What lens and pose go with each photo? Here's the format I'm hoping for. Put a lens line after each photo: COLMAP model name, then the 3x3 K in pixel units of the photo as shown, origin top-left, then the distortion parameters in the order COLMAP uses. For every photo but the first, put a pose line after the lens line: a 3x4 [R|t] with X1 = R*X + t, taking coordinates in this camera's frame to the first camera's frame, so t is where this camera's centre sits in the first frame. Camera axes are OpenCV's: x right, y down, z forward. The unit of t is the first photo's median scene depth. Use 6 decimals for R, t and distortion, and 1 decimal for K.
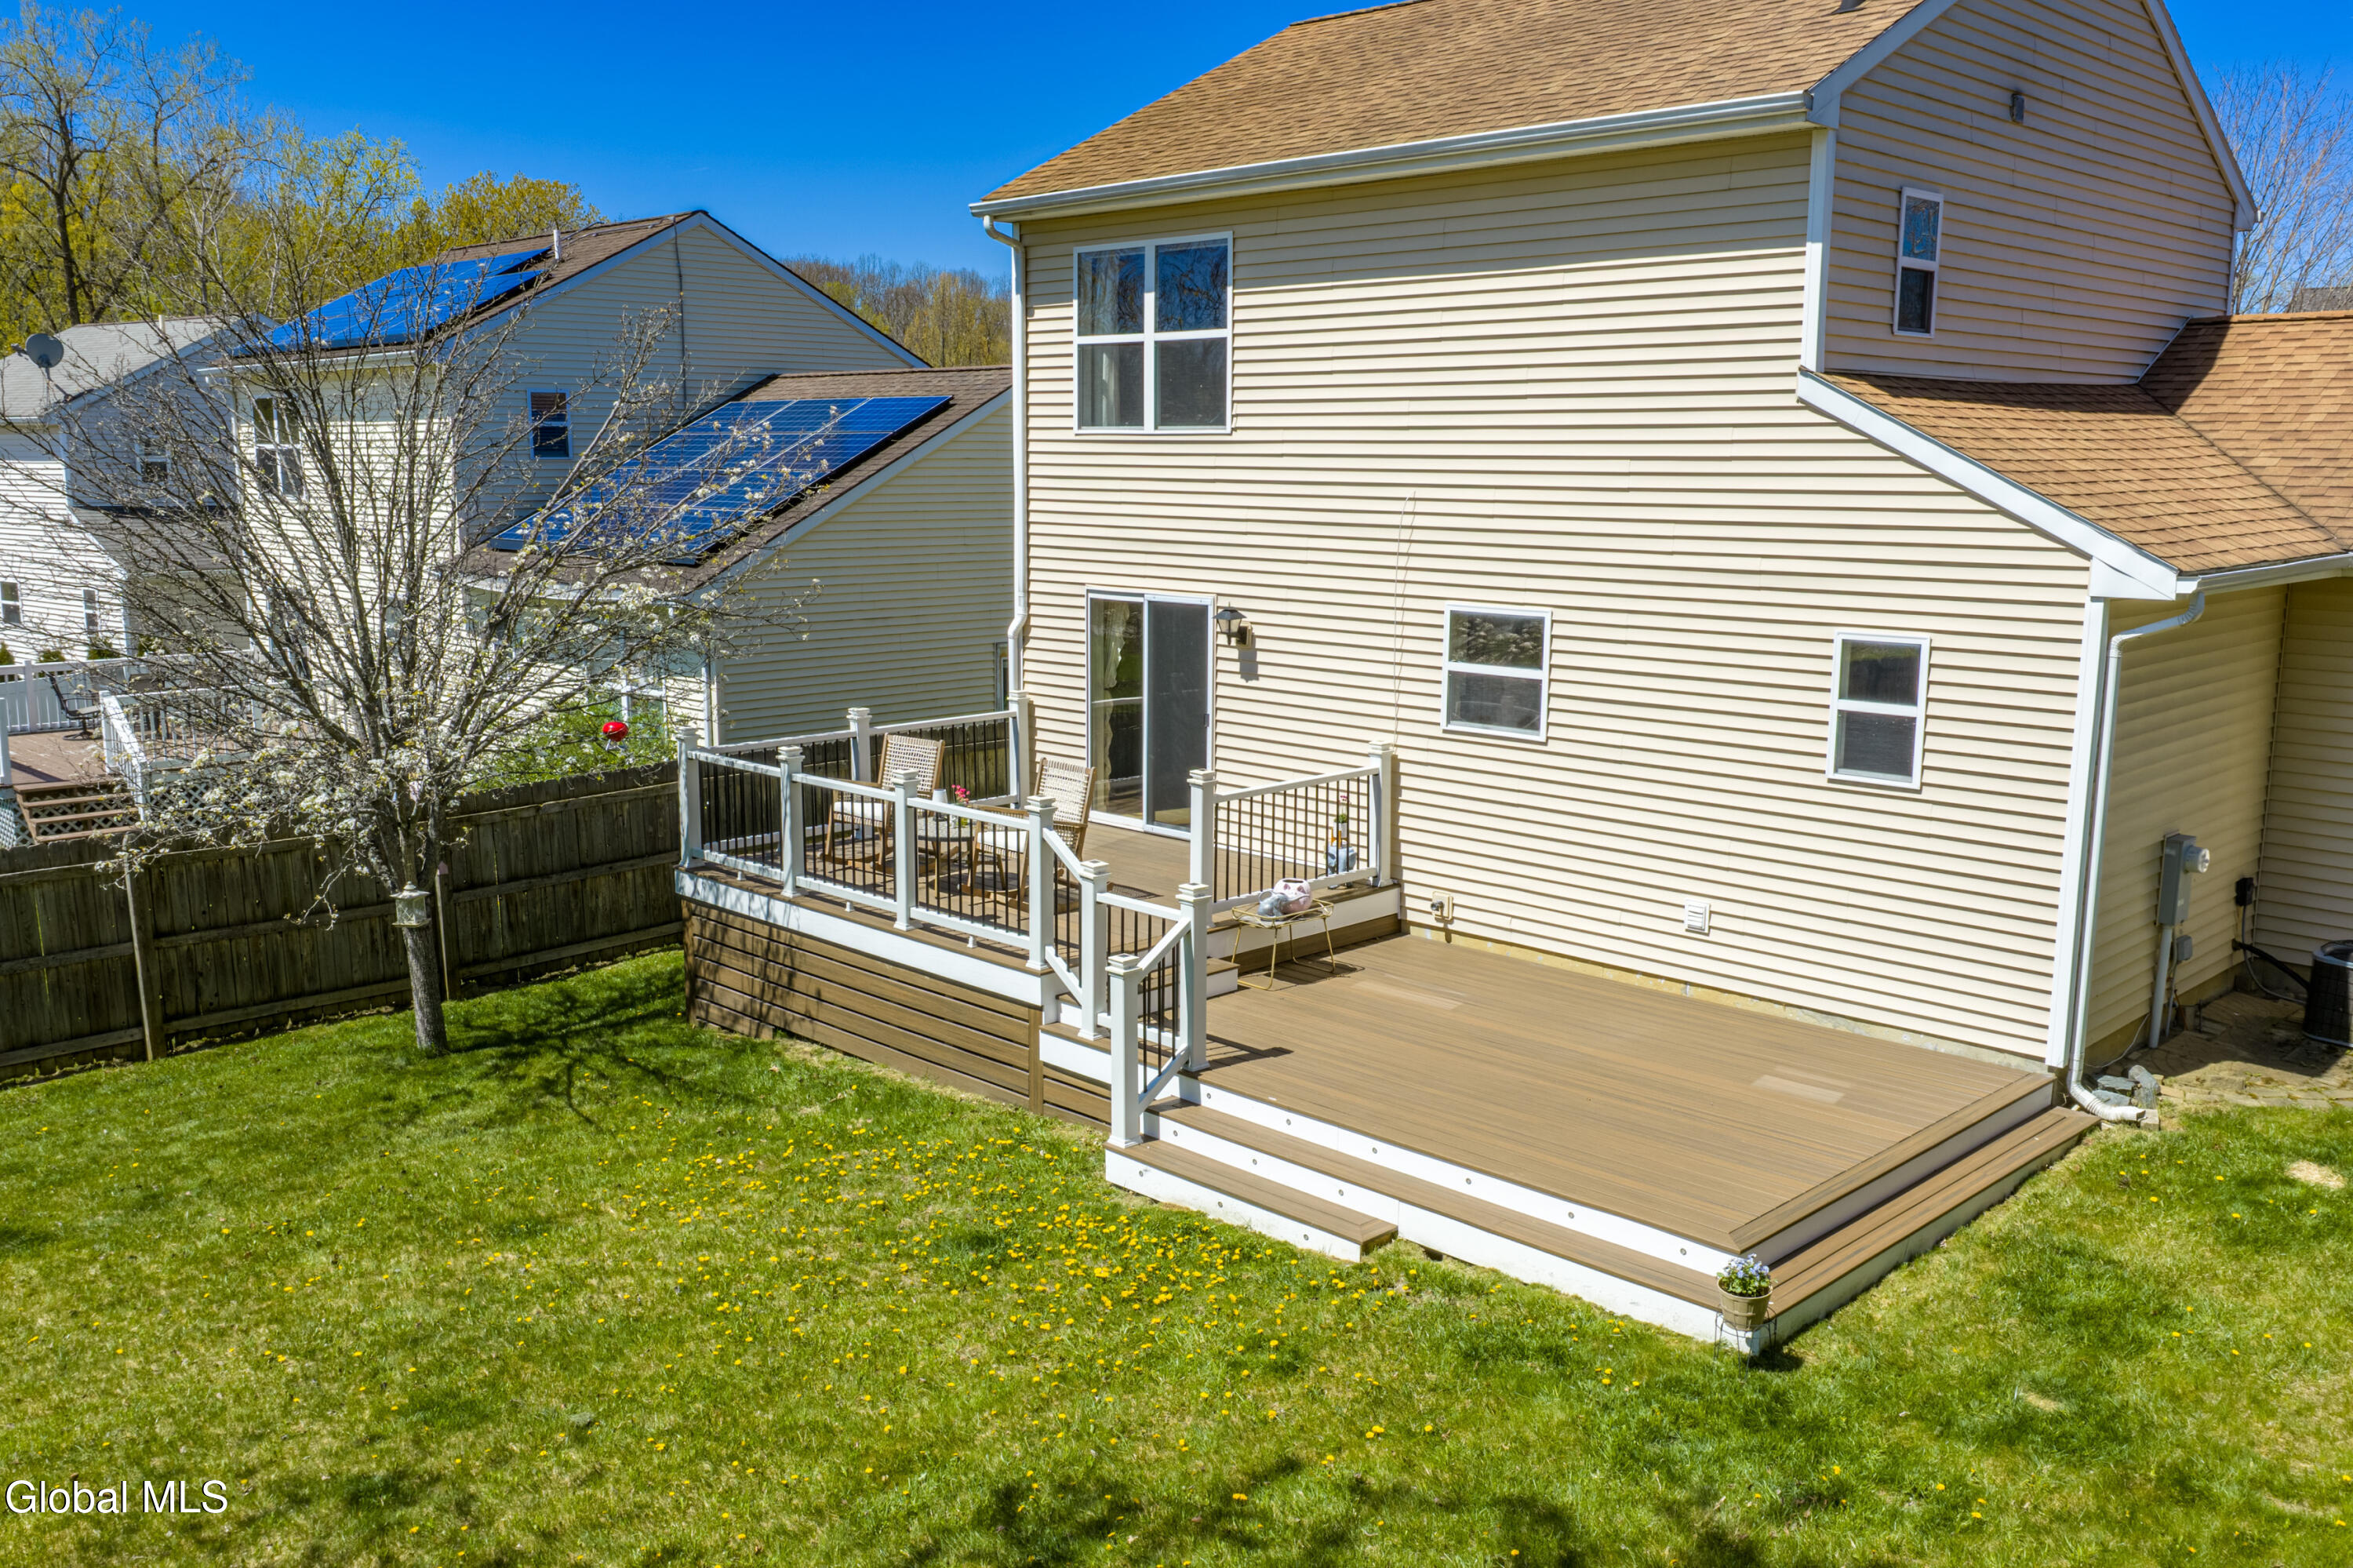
lens RADIAL K [[1951.5, 0, 1193.9], [0, 1951.5, 778.1], [0, 0, 1]] dist [0.007256, 0.003088]
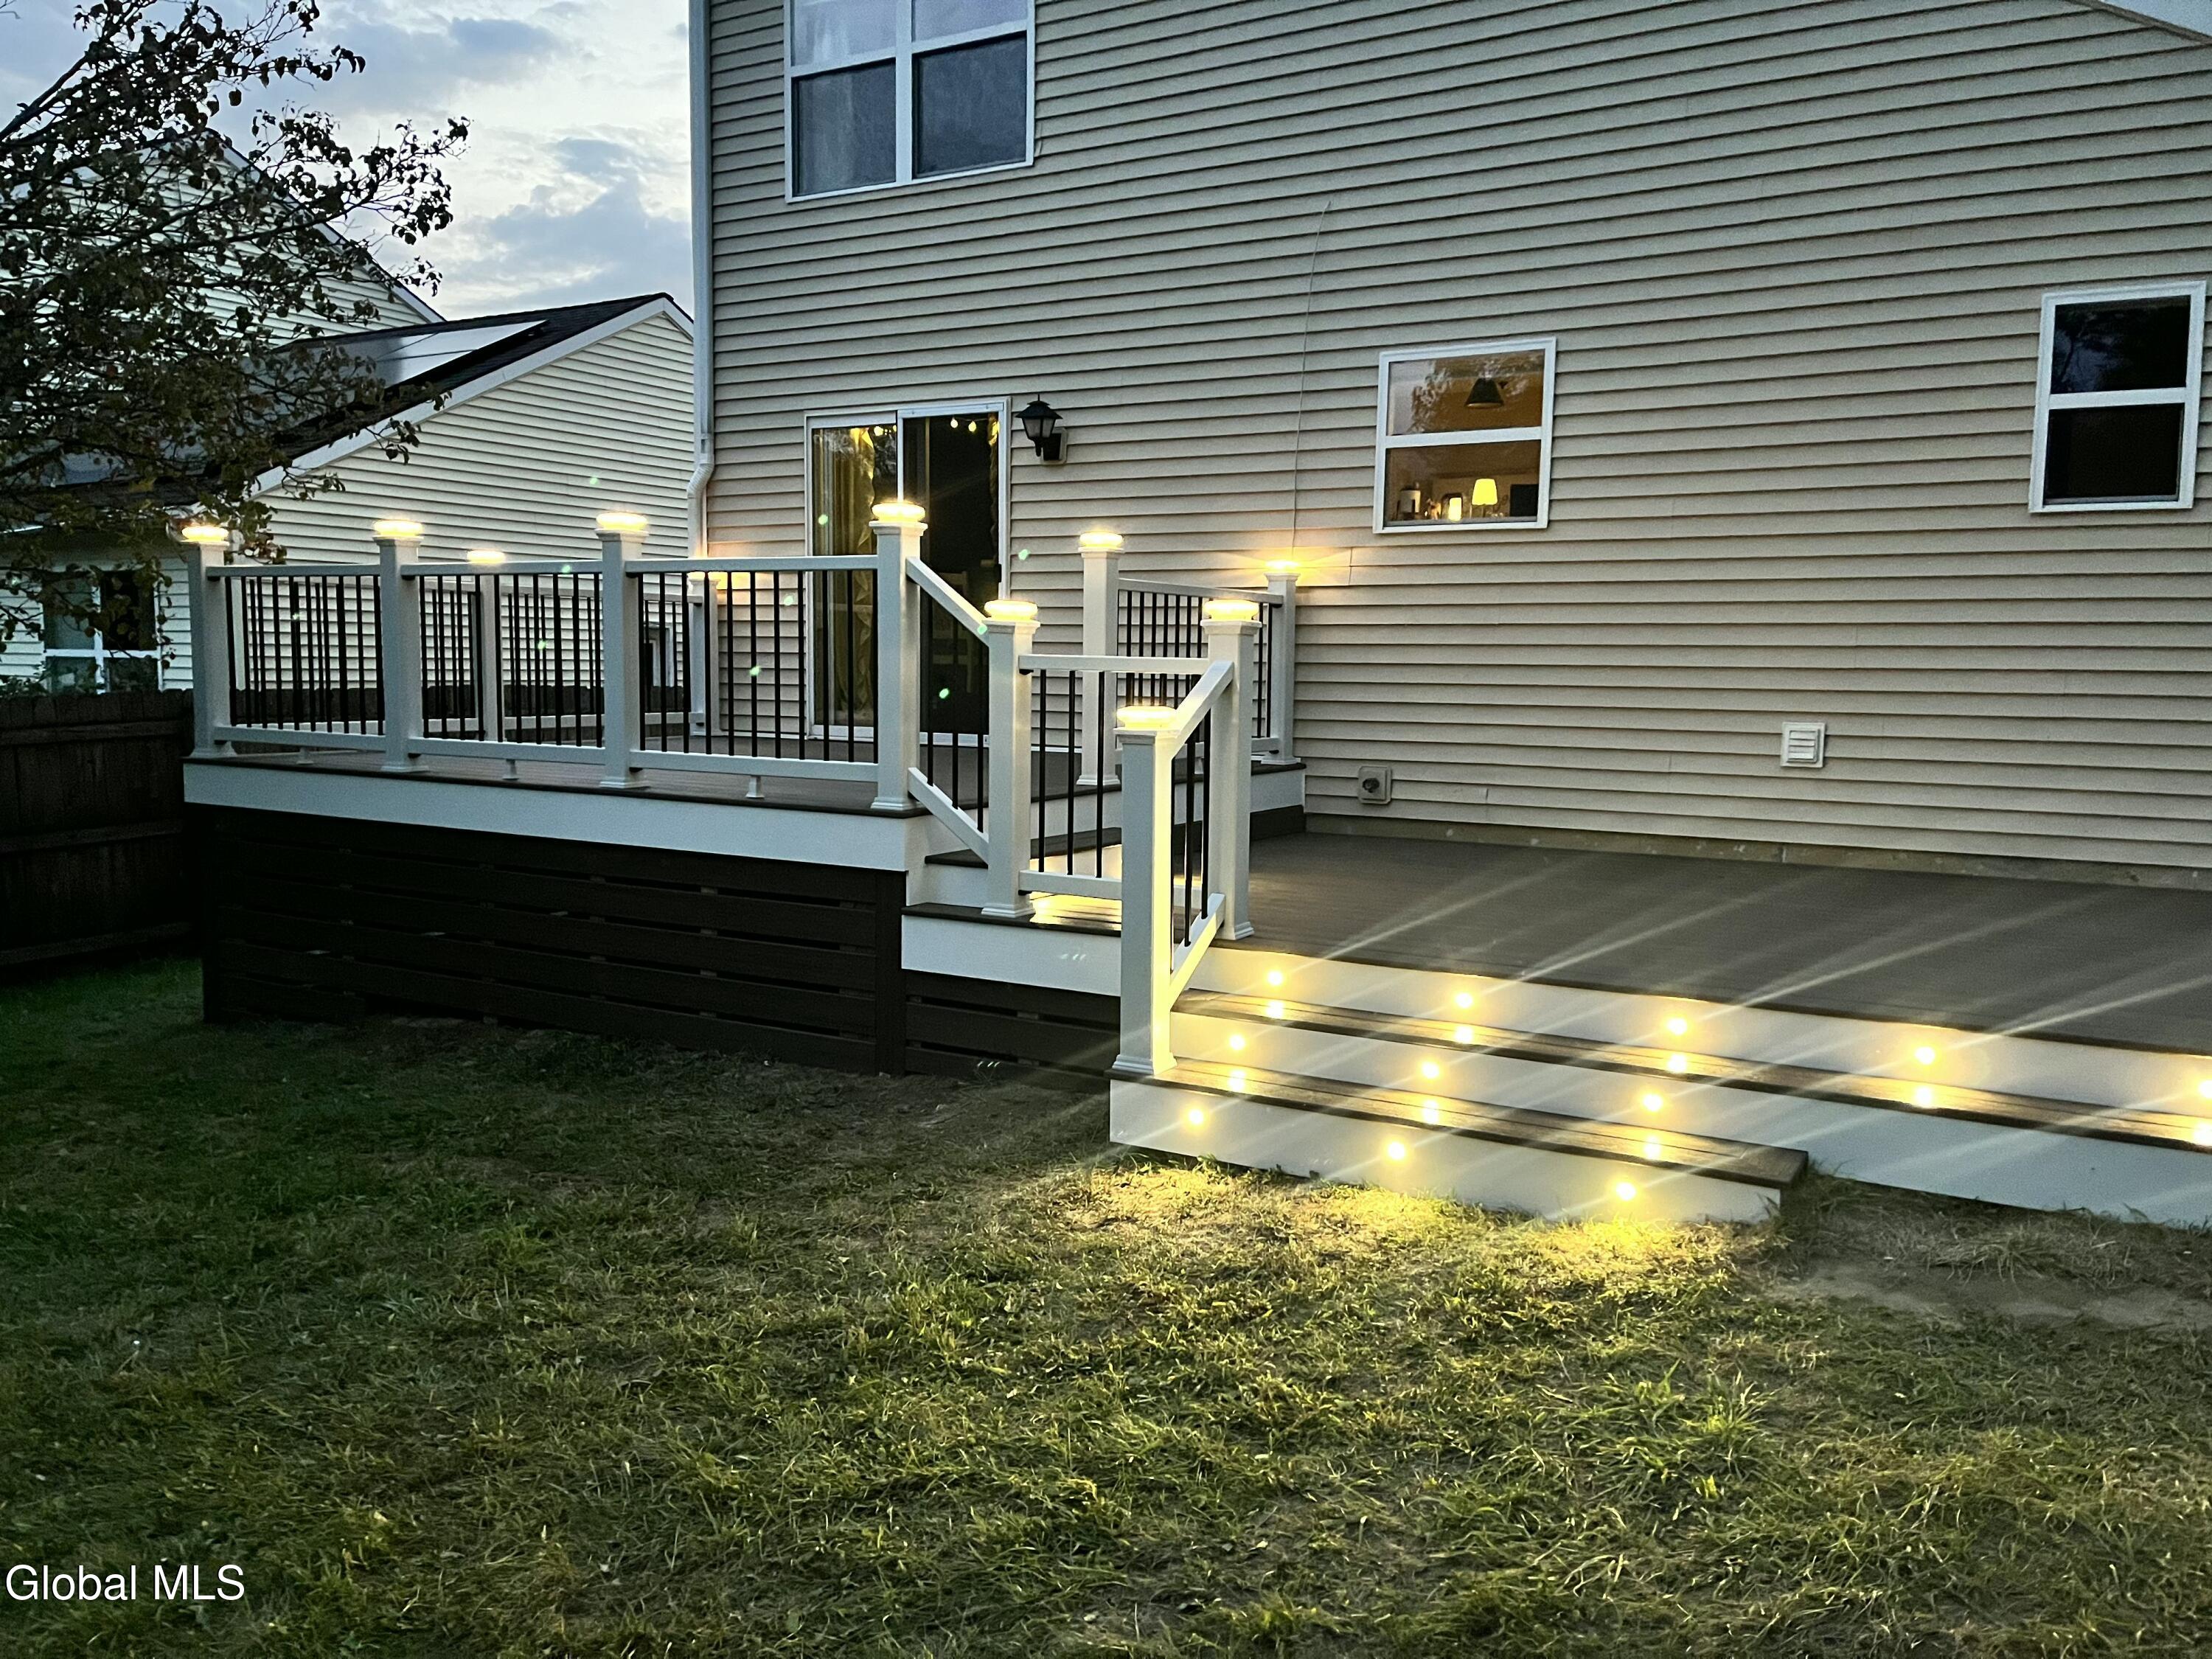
lens RADIAL K [[1687.2, 0, 1116.1], [0, 1687.2, 846.9], [0, 0, 1]] dist [0.047117, -0.048936]
pose [[0.968269, -0.020525, 0.249067, -0.124552], [0.035186, 0.997891, -0.054552, 0.121792], [-0.247422, 0.061585, 0.966949, 0.440855]]
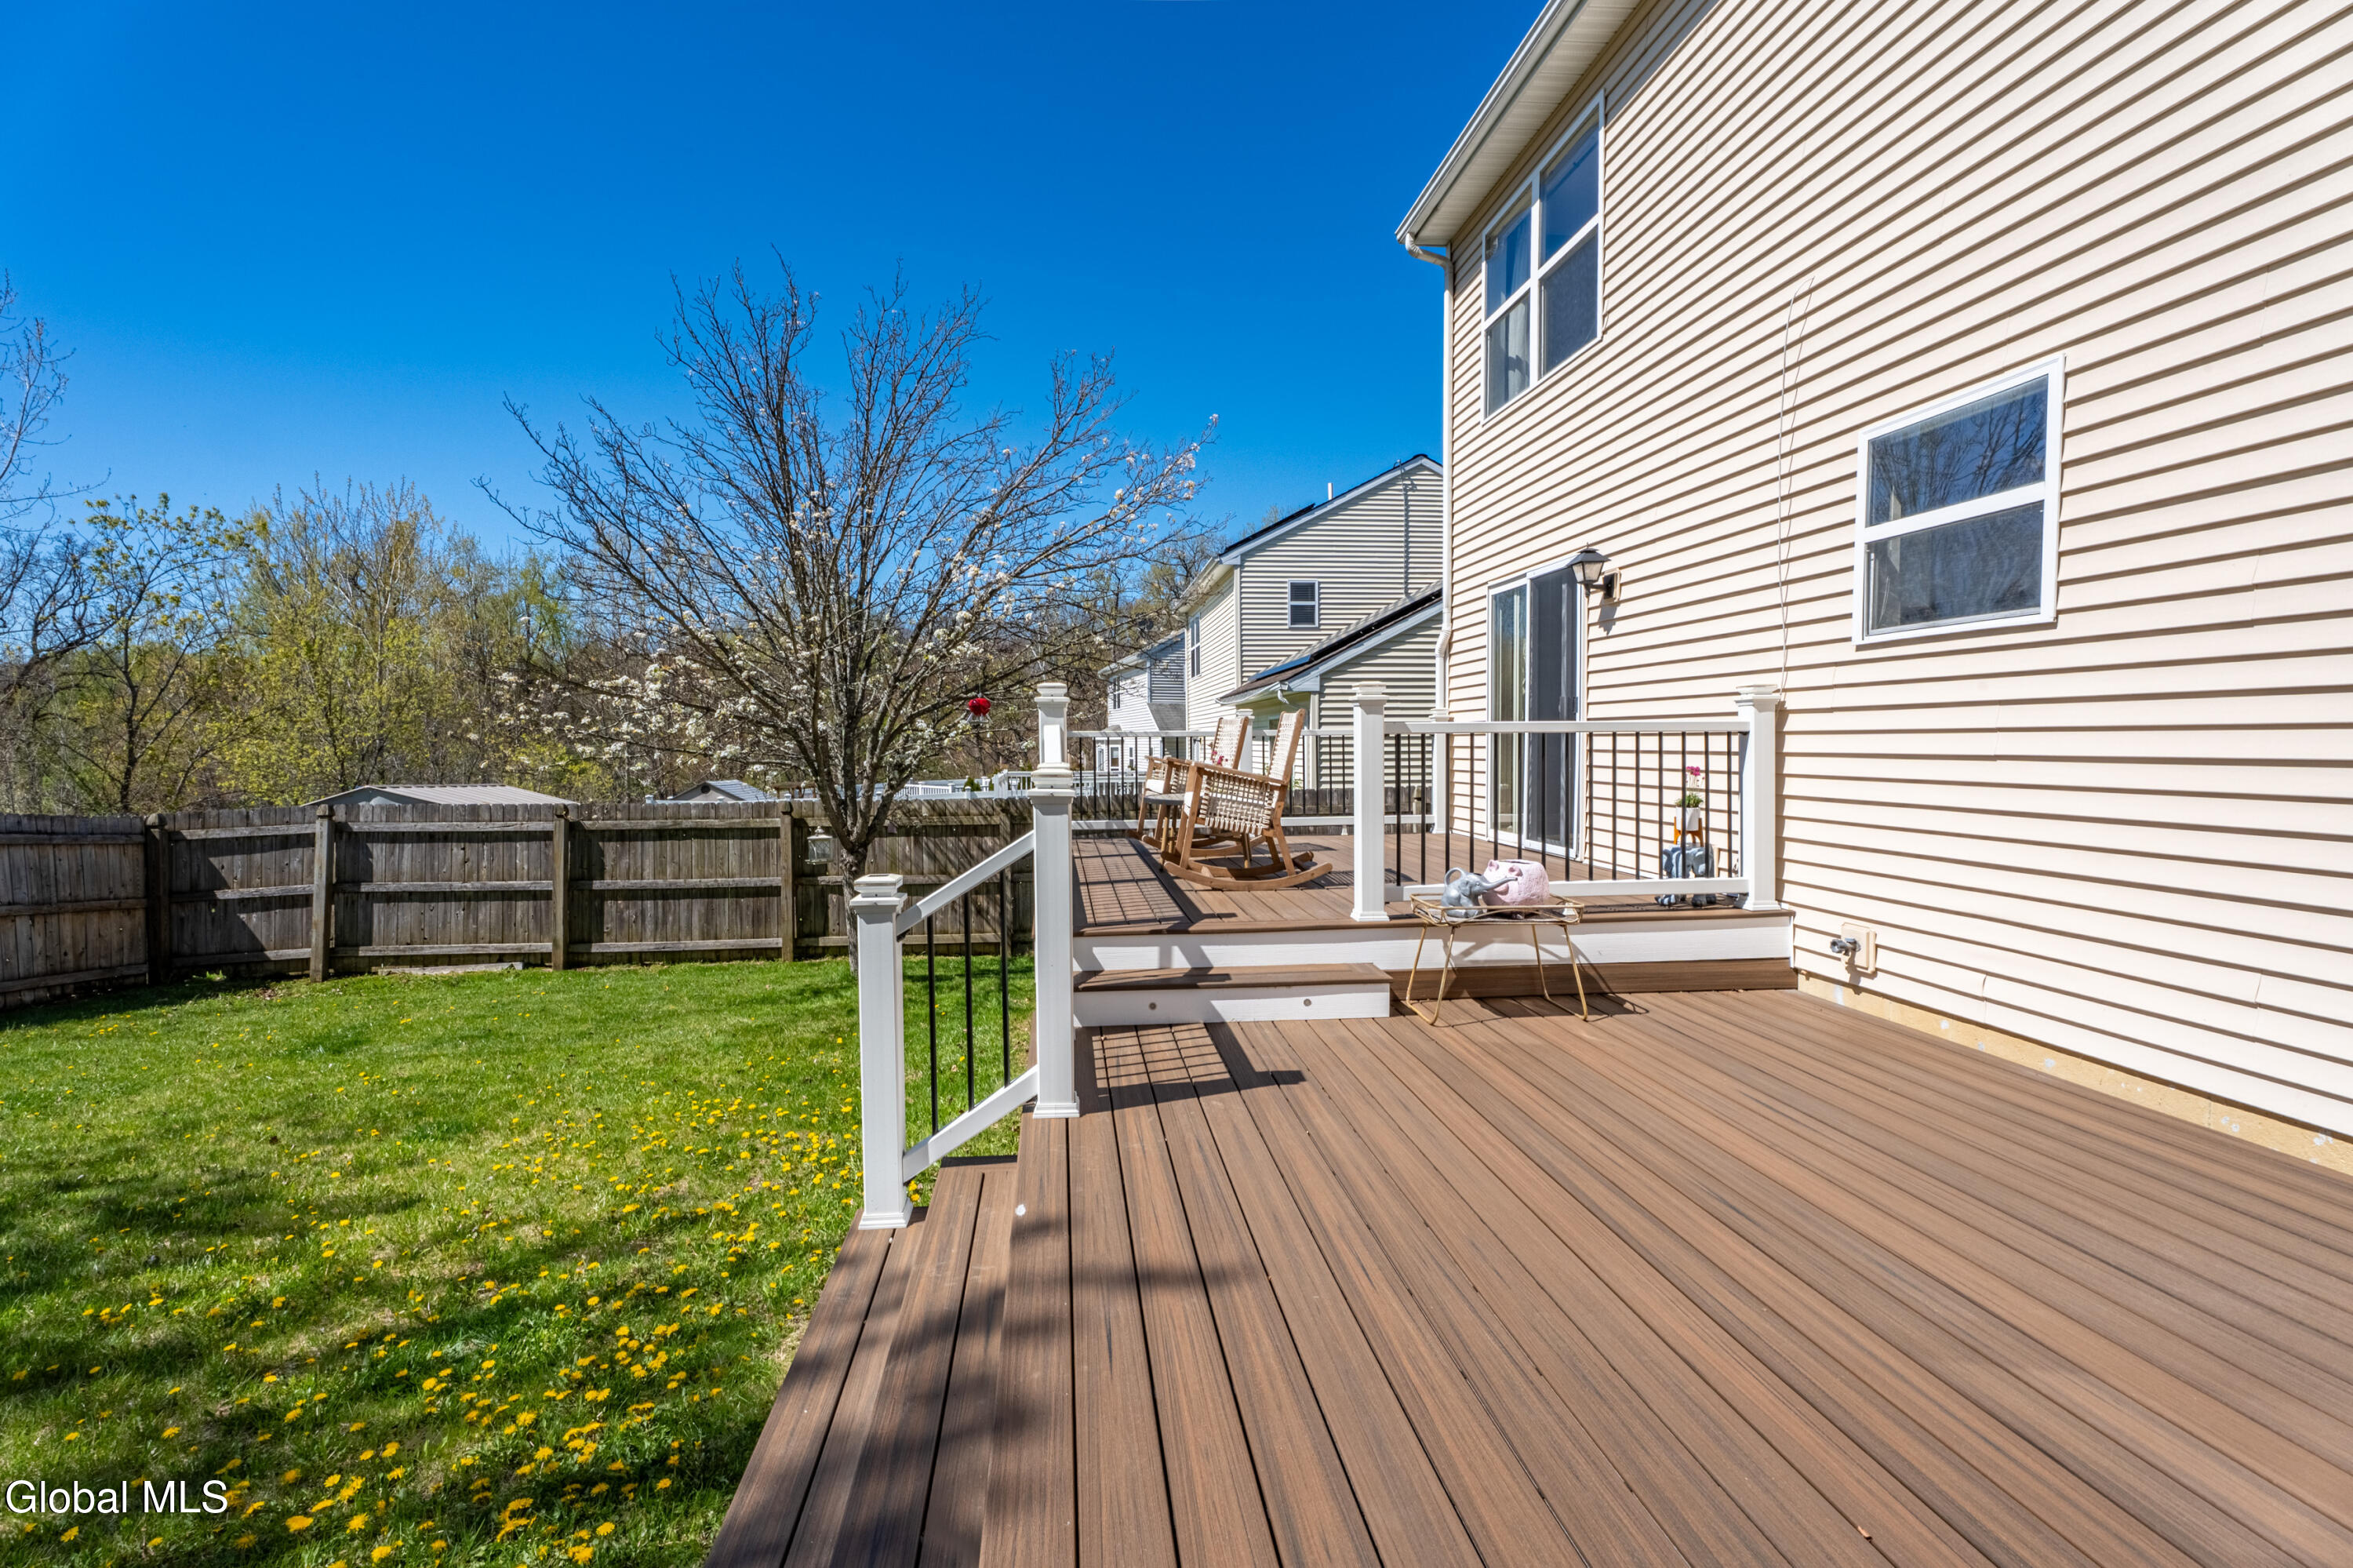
lens RADIAL K [[1059.6, 0, 1176.4], [0, 1059.6, 780.1], [0, 0, 1]] dist [-0.001619, -0.003586]
pose [[0.782724, 0.008178, -0.622315, 0.169033], [-0.094439, 0.989896, -0.105773, 0.070349], [0.615162, 0.141562, 0.775587, 0.641502]]
